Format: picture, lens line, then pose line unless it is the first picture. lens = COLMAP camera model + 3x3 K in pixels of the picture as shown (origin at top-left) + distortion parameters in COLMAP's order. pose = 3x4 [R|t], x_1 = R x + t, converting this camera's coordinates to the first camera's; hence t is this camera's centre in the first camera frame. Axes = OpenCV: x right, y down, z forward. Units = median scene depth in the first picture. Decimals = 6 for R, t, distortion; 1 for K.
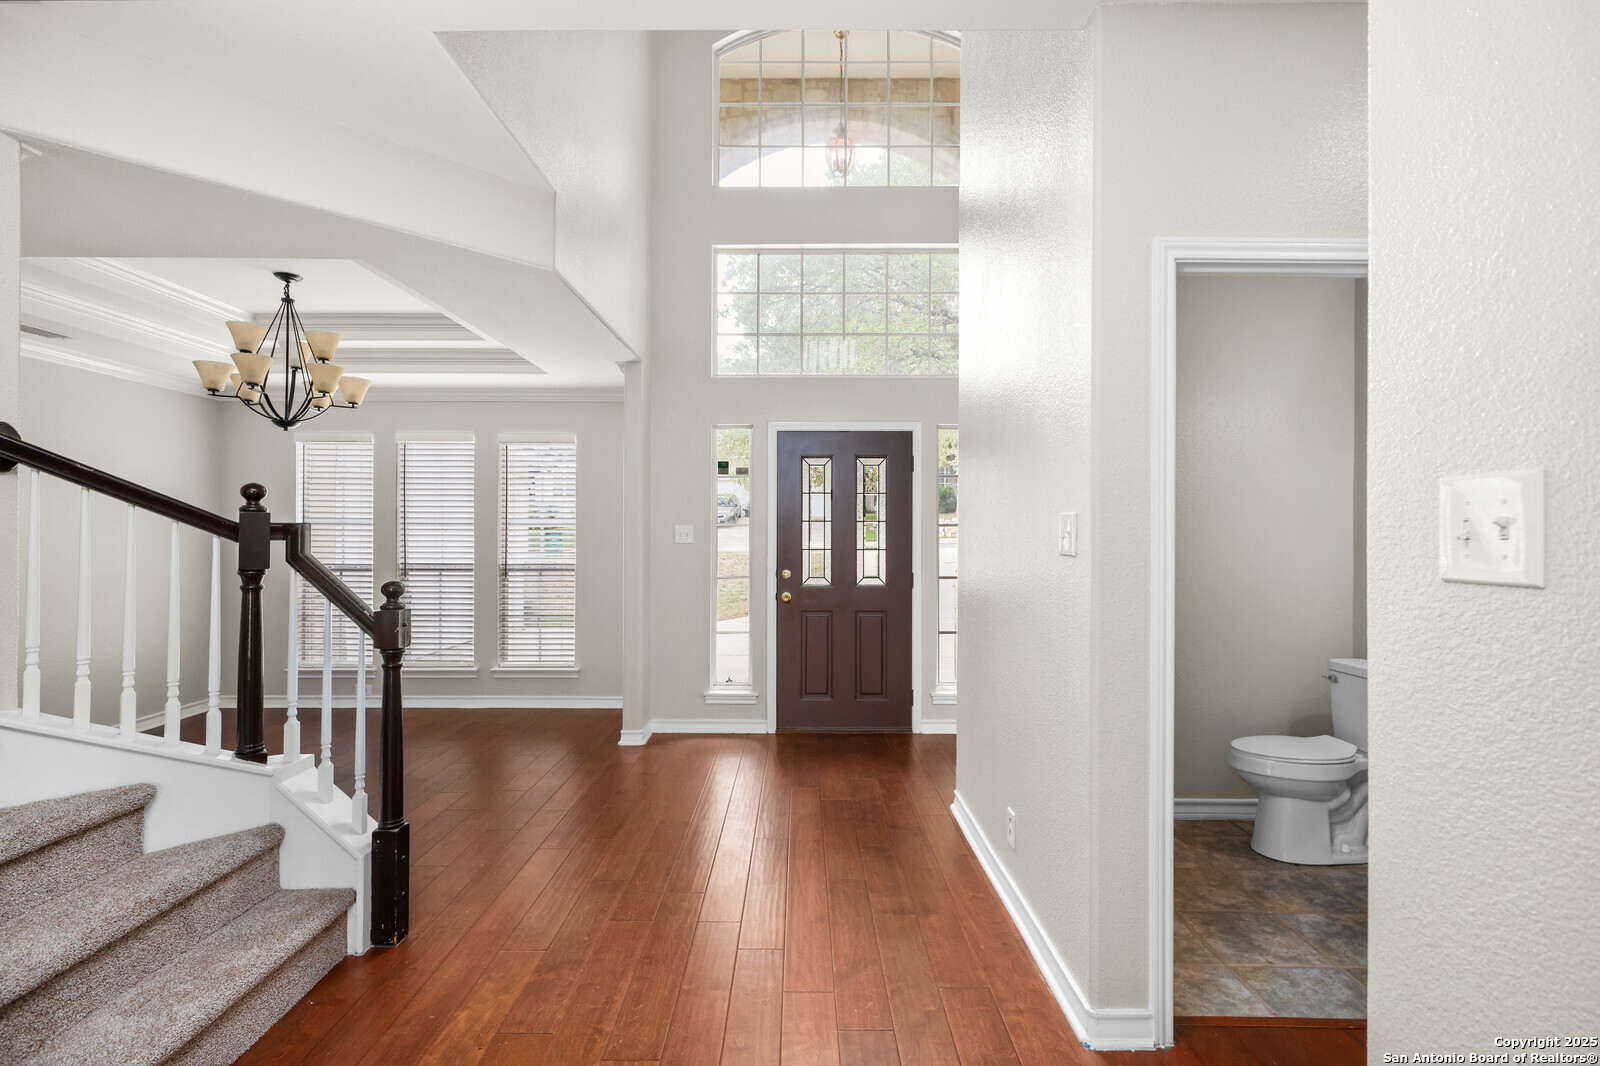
lens RADIAL K [[761.3, 0, 792.1], [0, 761.3, 530.6], [0, 0, 1]] dist [-0.000927, 0.002196]
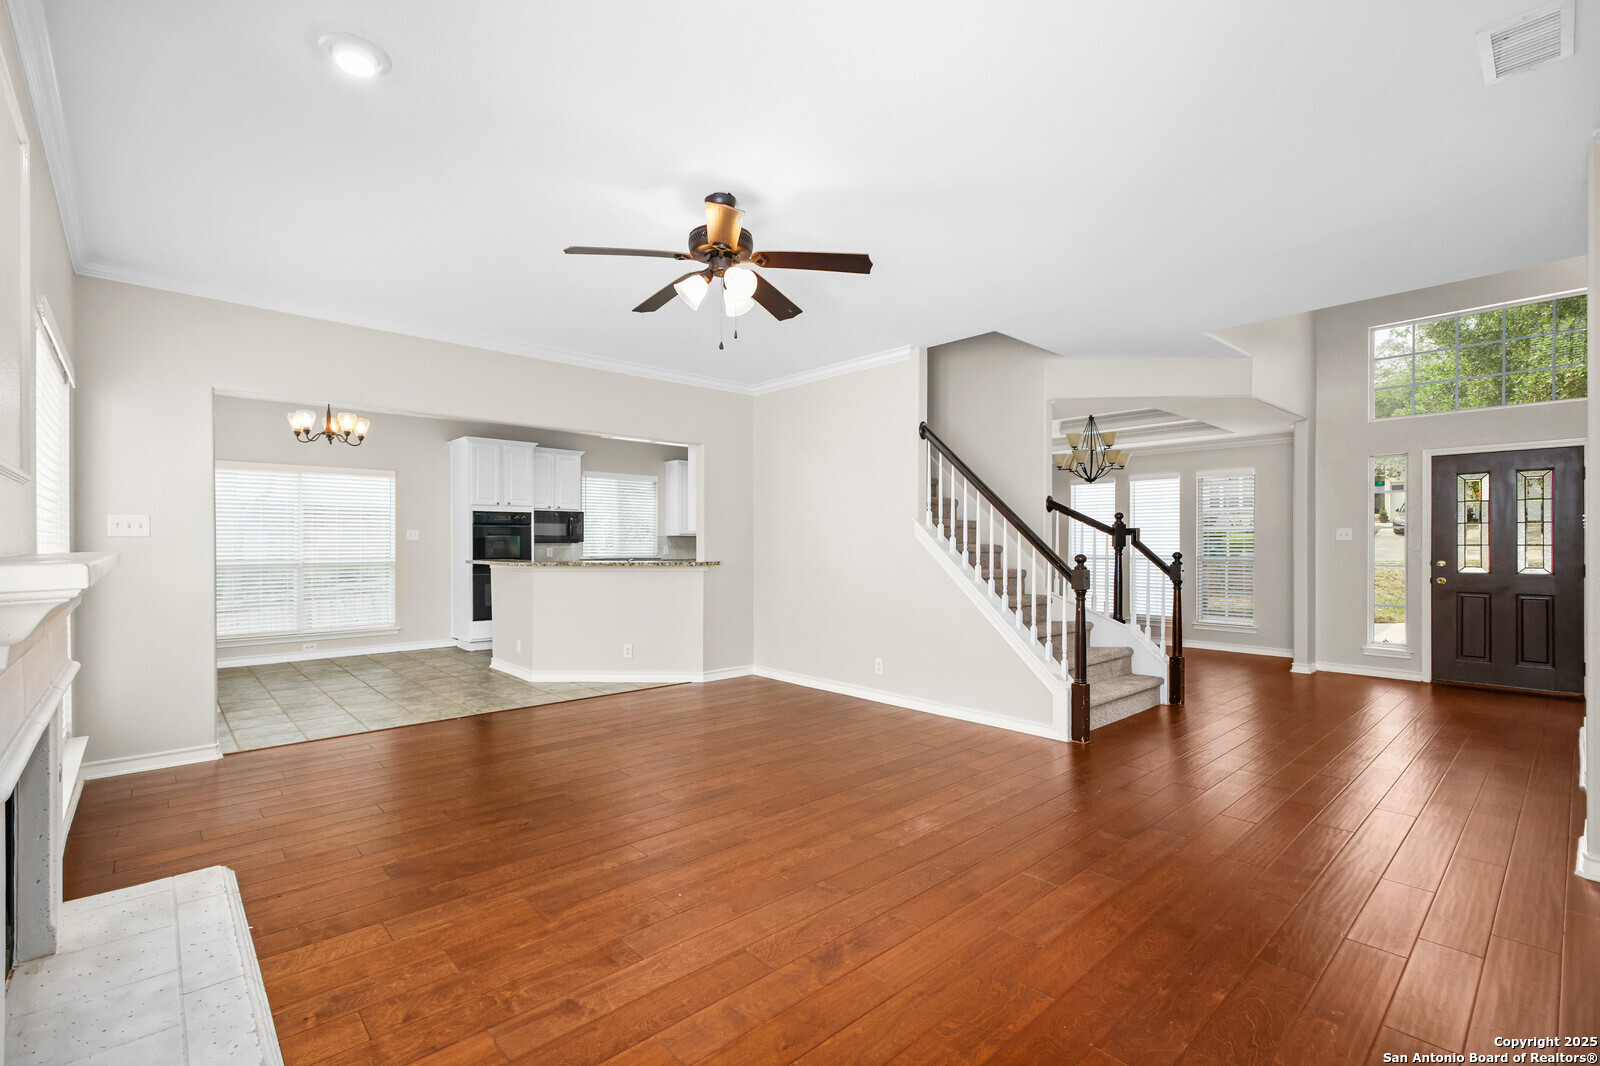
lens RADIAL K [[696.1, 0, 792.3], [0, 696.1, 534.9], [0, 0, 1]] dist [0.000664, 0.000474]
pose [[0.668704, -0.006926, -0.743496, 0.141031], [0.004317, 0.999976, -0.005433, 0.009186], [0.743516, 0.000423, 0.668718, -0.655999]]
